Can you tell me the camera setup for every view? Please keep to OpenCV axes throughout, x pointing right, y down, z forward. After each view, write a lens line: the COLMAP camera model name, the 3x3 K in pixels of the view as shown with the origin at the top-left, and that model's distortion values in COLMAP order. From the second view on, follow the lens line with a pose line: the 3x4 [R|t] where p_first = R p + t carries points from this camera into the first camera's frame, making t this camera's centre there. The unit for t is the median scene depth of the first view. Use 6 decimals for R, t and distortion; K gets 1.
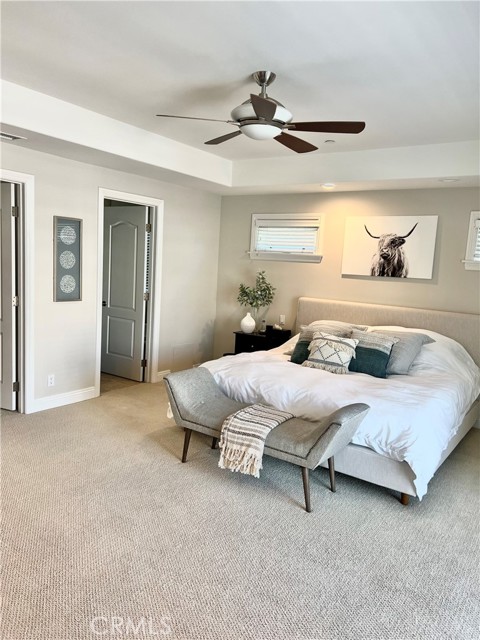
lens RADIAL K [[486.1, 0, 243.3], [0, 486.1, 321.6], [0, 0, 1]] dist [0.031584, -0.051169]
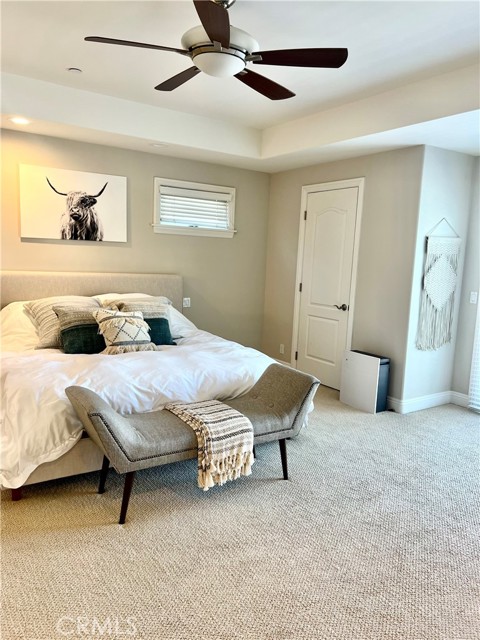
lens RADIAL K [[486.1, 0, 242.8], [0, 486.1, 317.9], [0, 0, 1]] dist [0.031584, -0.051169]
pose [[0.355885, -0.166347, 0.919606, -0.459691], [0.087841, 0.985628, 0.144296, -0.056561], [-0.930392, 0.029426, 0.365382, 0.415899]]
